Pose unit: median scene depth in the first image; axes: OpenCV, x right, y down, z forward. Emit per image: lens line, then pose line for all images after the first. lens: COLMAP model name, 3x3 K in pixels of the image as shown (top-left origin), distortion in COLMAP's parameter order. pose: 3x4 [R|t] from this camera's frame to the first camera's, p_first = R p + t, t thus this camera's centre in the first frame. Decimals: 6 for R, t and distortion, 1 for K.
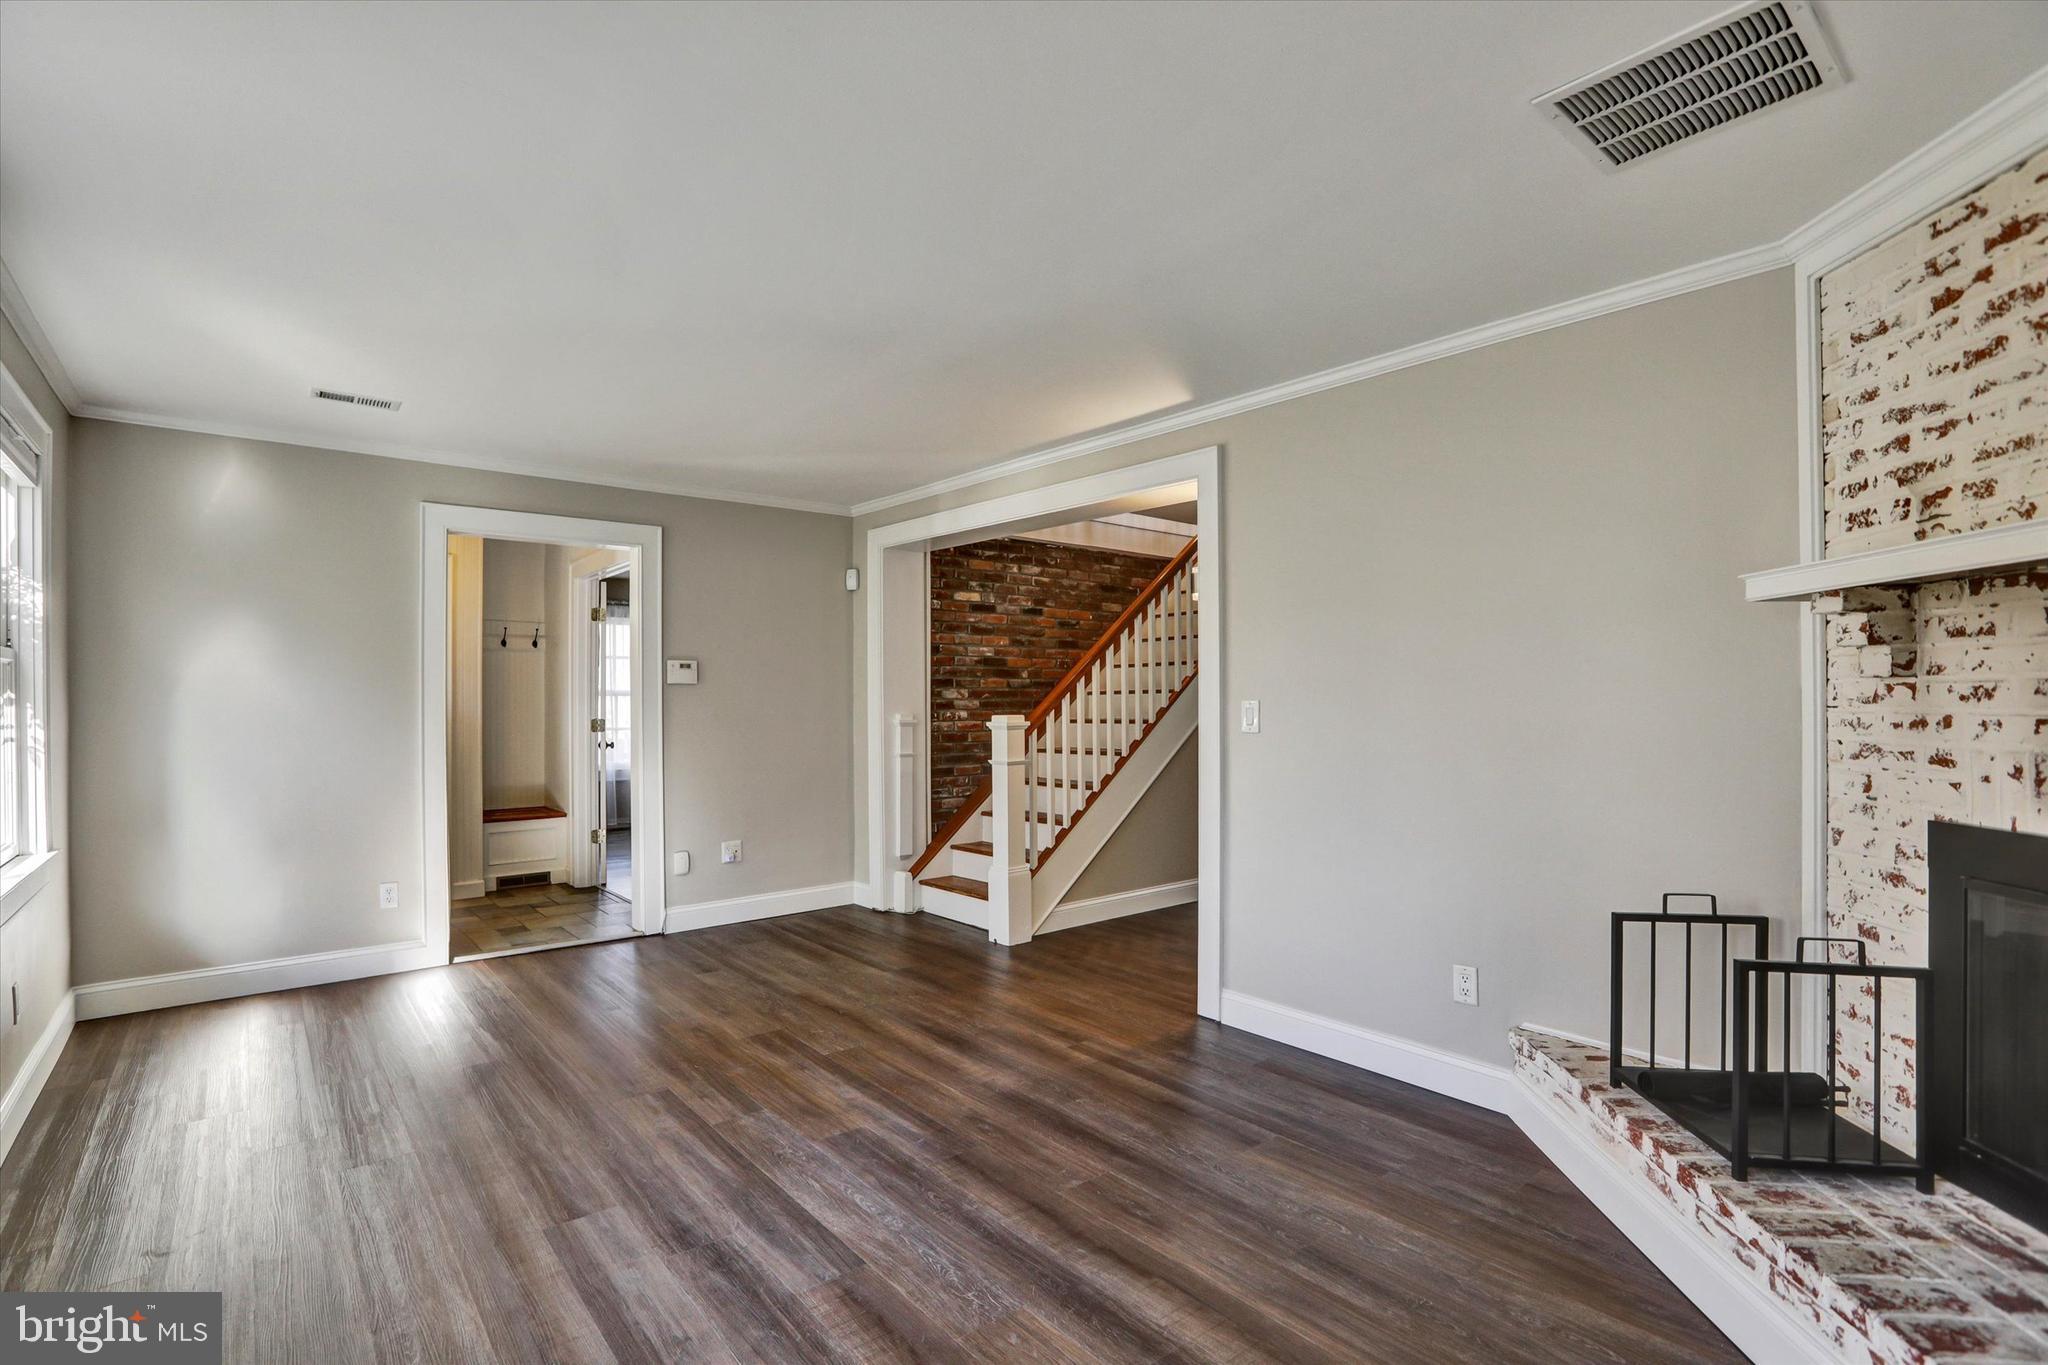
lens RADIAL K [[955.9, 0, 1009.1], [0, 955.9, 675.1], [0, 0, 1]] dist [-0.042852, 0.016543]
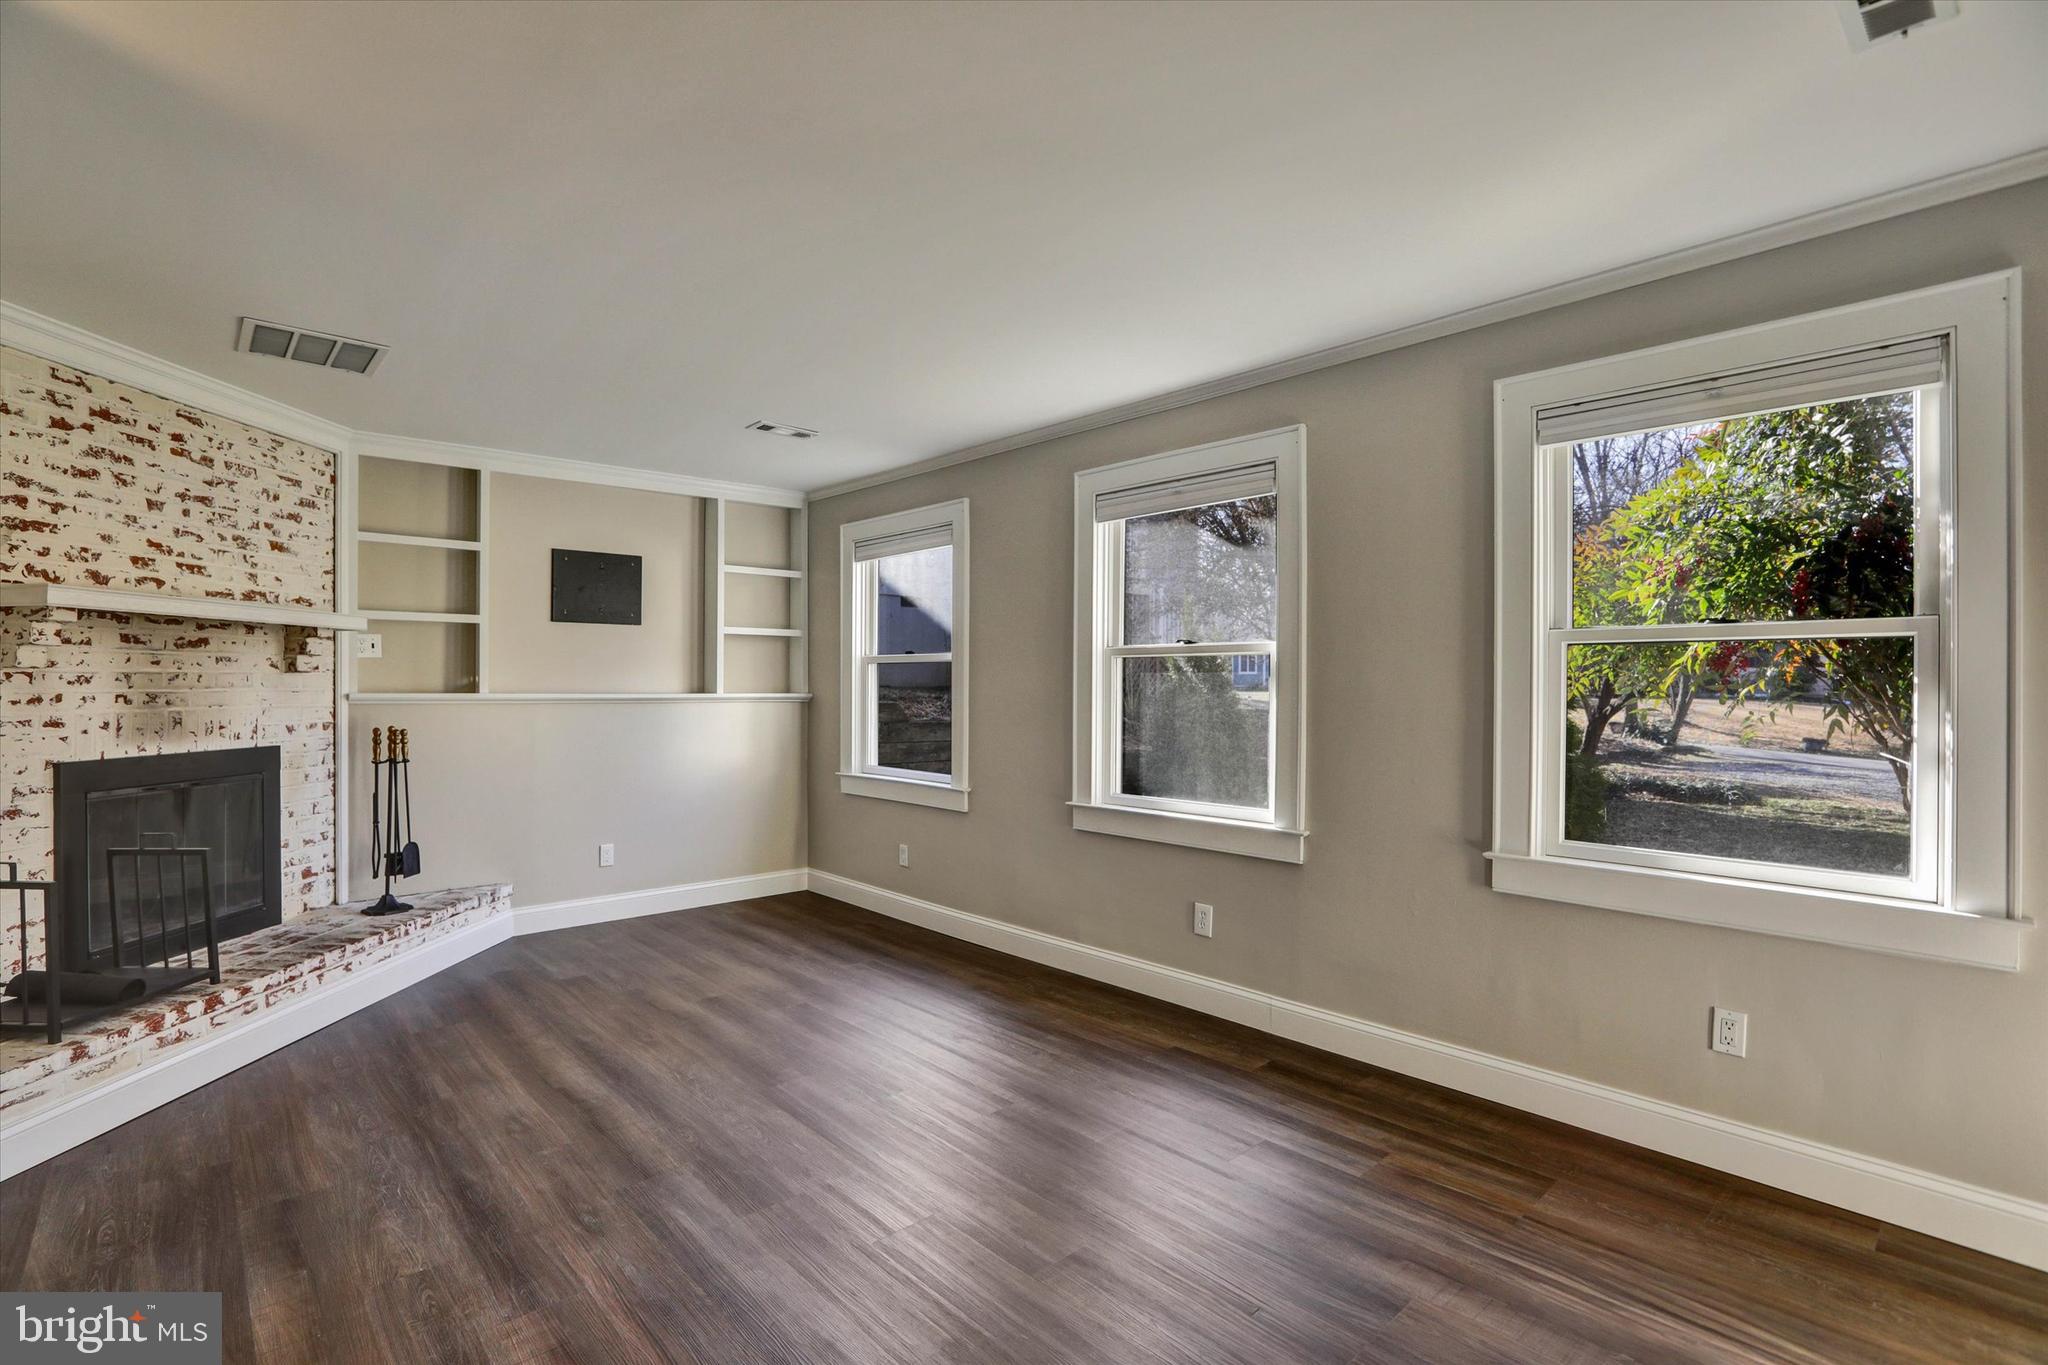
lens RADIAL K [[942.0, 0, 1002.4], [0, 942.0, 686.8], [0, 0, 1]] dist [-0.023429, 0.007107]
pose [[-0.999313, 0.004362, -0.036813, -0.411095], [0.005187, 0.999737, -0.022320, 0.061082], [0.036706, -0.022495, -0.999073, 2.148012]]
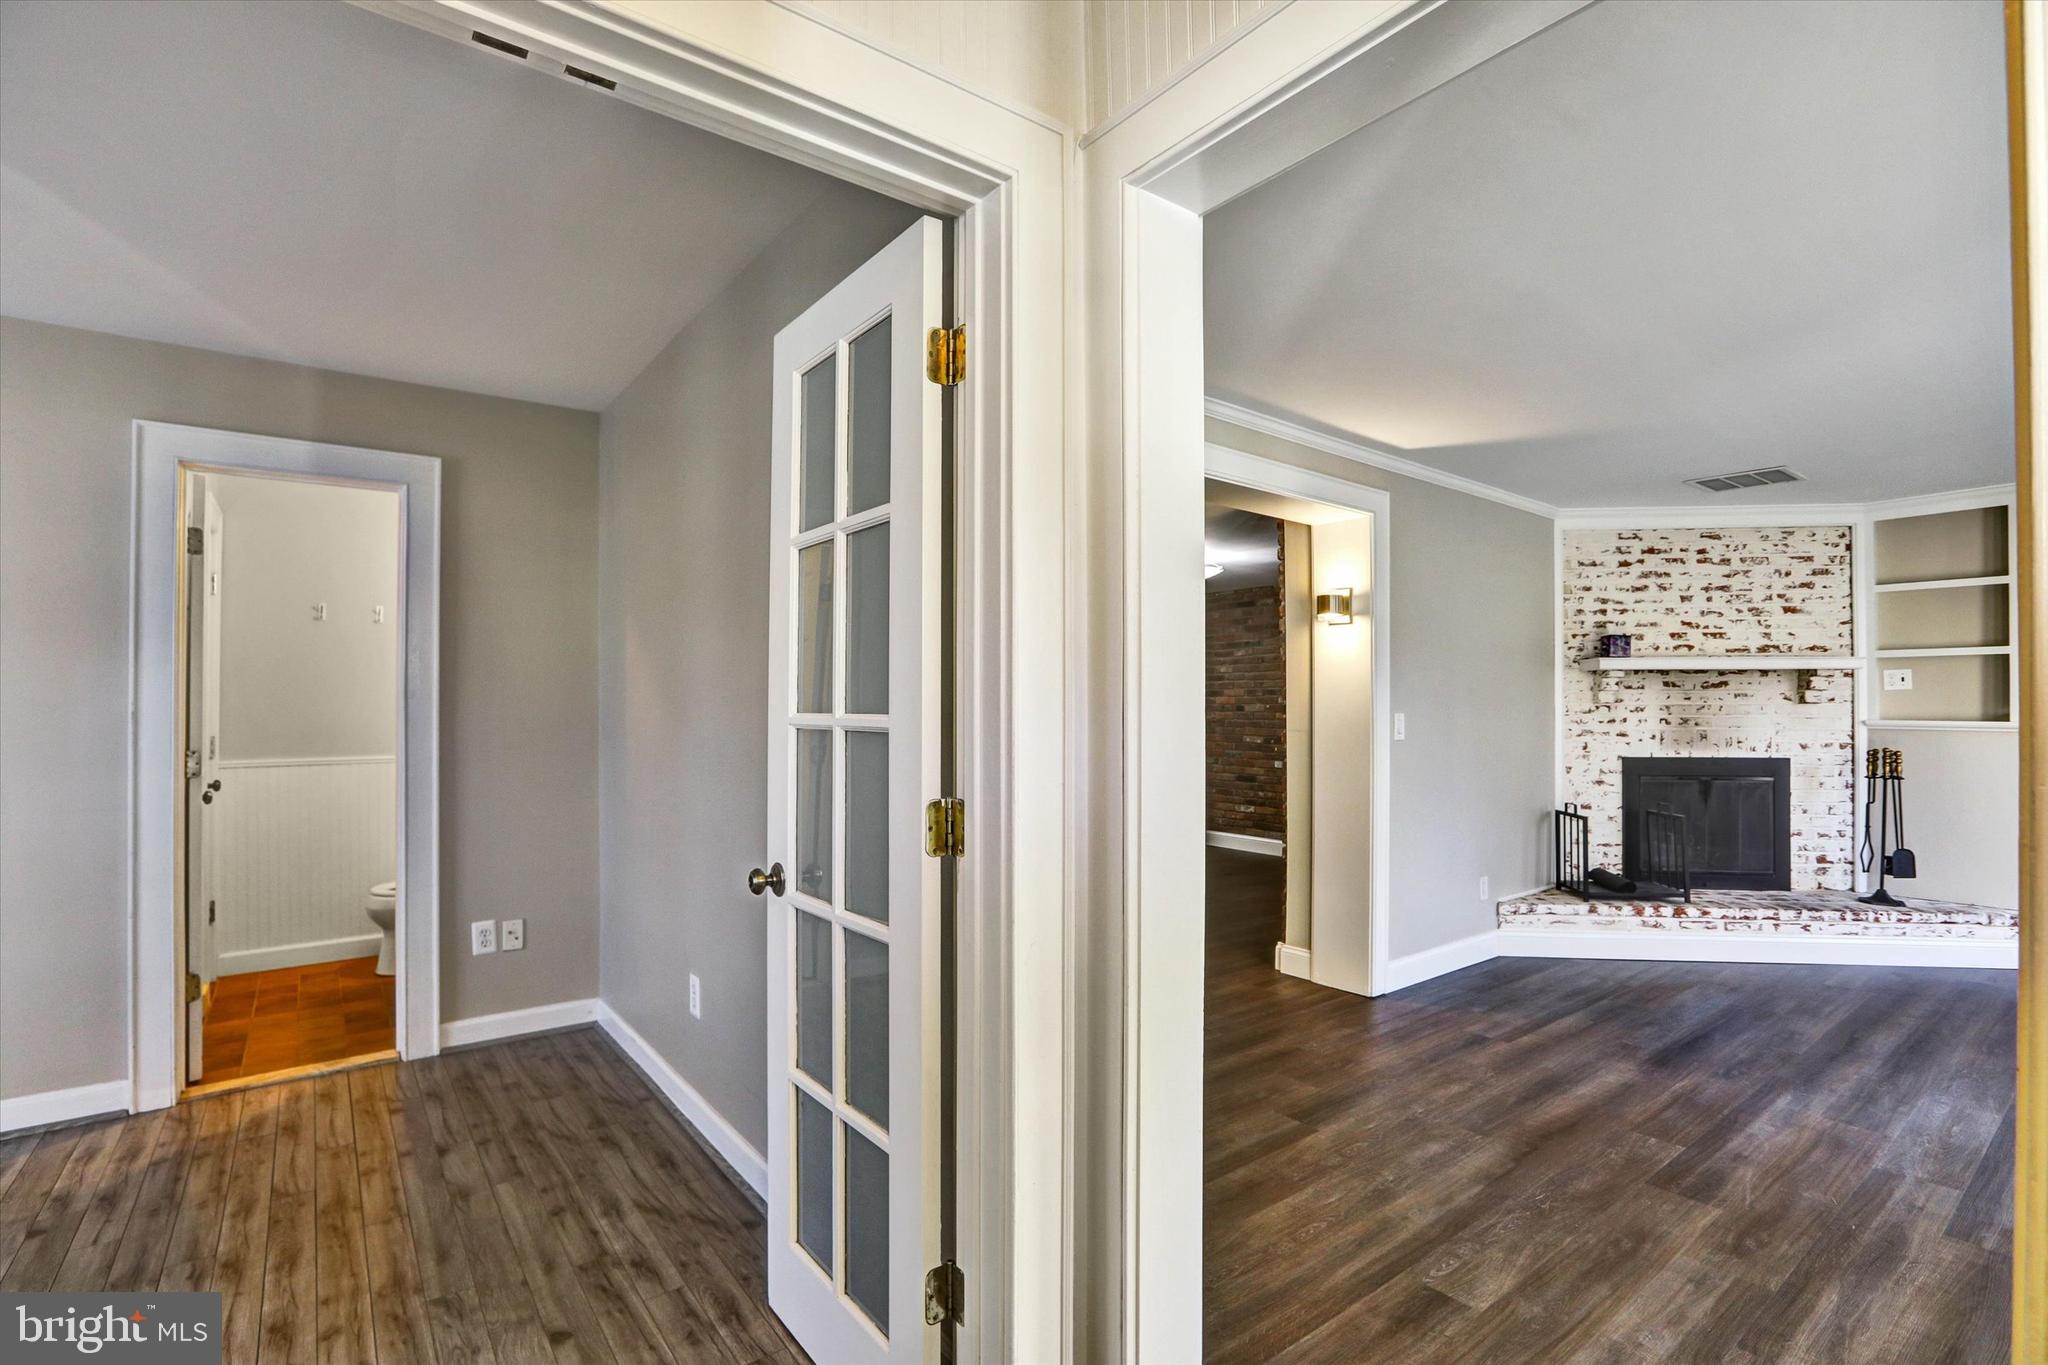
lens RADIAL K [[942.0, 0, 1002.4], [0, 942.0, 686.8], [0, 0, 1]] dist [-0.023429, 0.007107]
pose [[0.036947, 0.027017, 0.998952, -1.465111], [-0.027283, 0.999289, -0.026017, 0.060727], [-0.998945, -0.026293, 0.037658, 2.243666]]
